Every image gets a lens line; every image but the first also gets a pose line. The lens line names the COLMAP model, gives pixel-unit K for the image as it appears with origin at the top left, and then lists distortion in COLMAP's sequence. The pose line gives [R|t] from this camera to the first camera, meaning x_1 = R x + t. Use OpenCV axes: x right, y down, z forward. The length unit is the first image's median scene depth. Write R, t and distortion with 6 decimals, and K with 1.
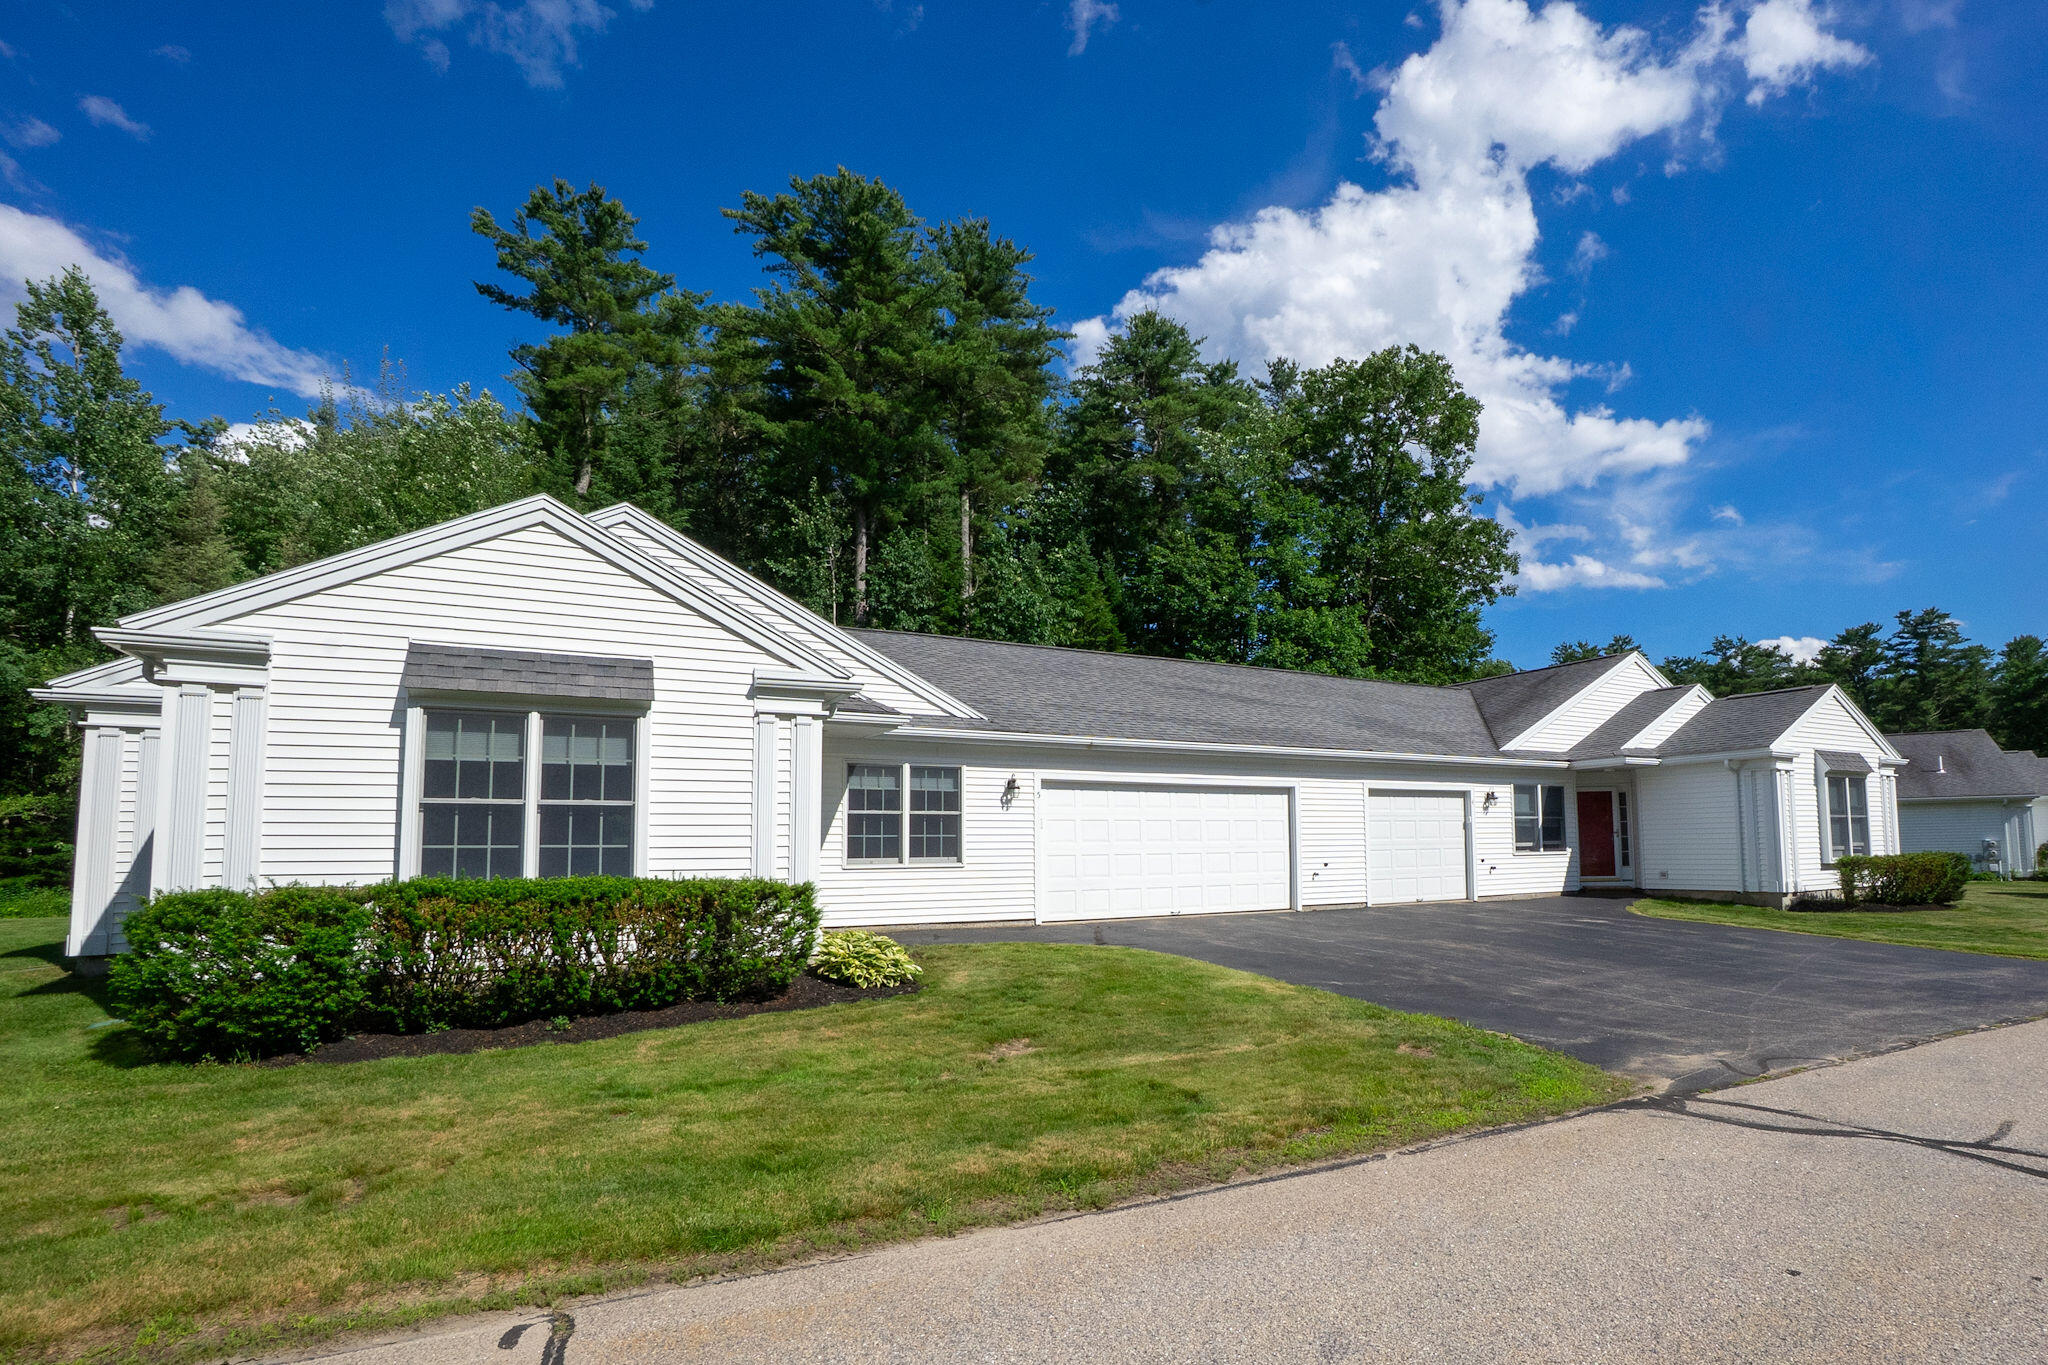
lens RADIAL K [[1018.2, 0, 1115.3], [0, 1018.2, 769.0], [0, 0, 1]] dist [-0.037269, 0.000190]
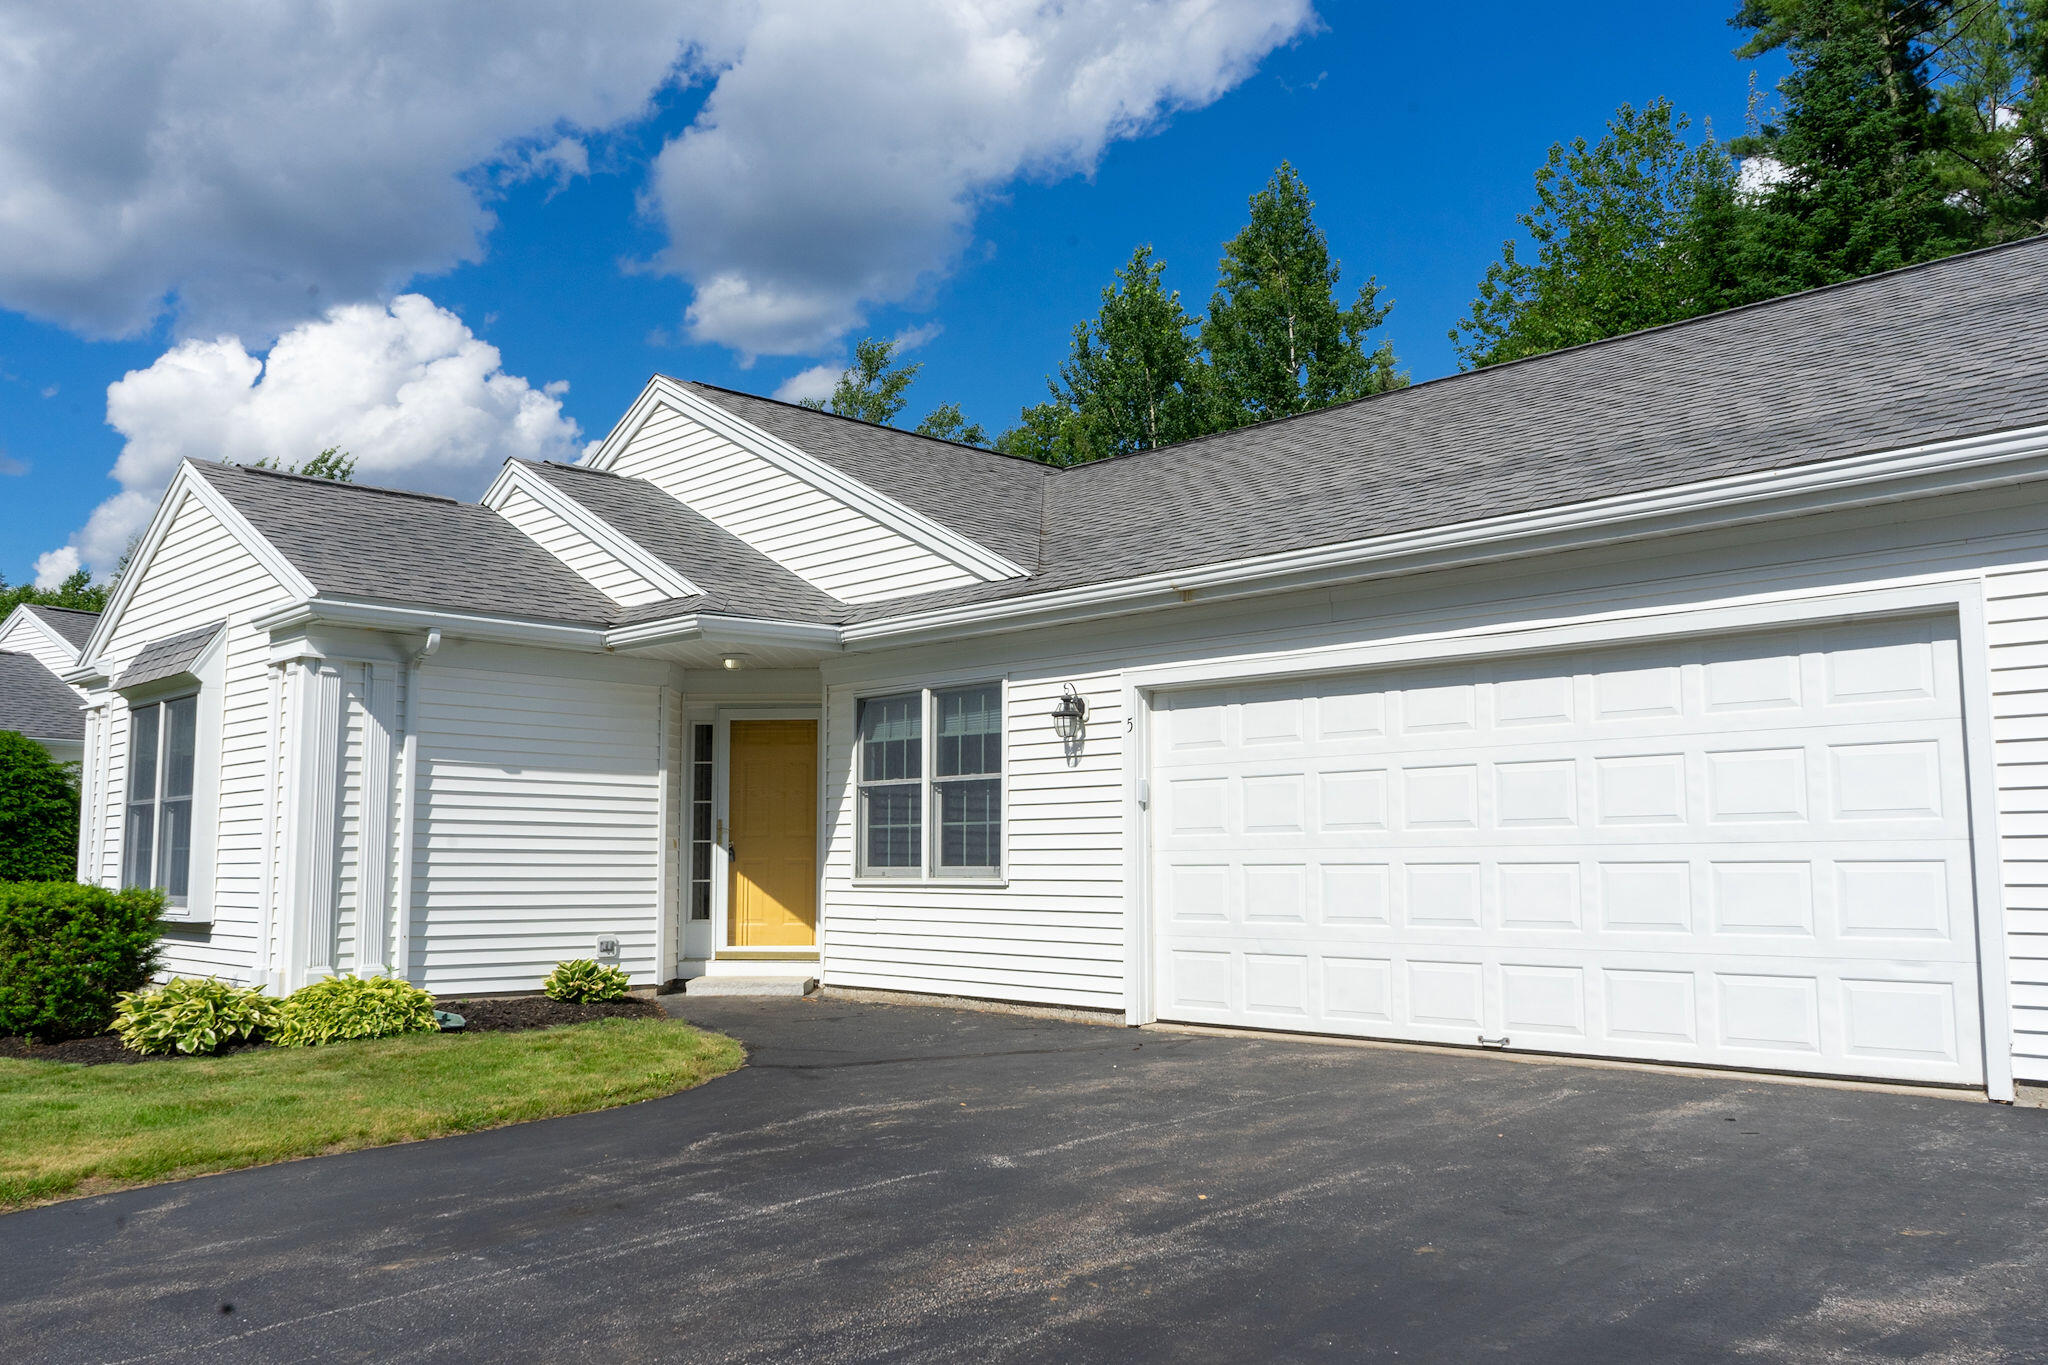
lens RADIAL K [[1706.9, 0, 1024.0], [0, 1706.9, 682.5], [0, 0, 1]] dist [0.000451, 0.006137]
pose [[0.226028, -0.096387, -0.969340, 0.613711], [0.075779, 0.993817, -0.081151, 0.062350], [0.971169, -0.055113, 0.231934, 0.776459]]
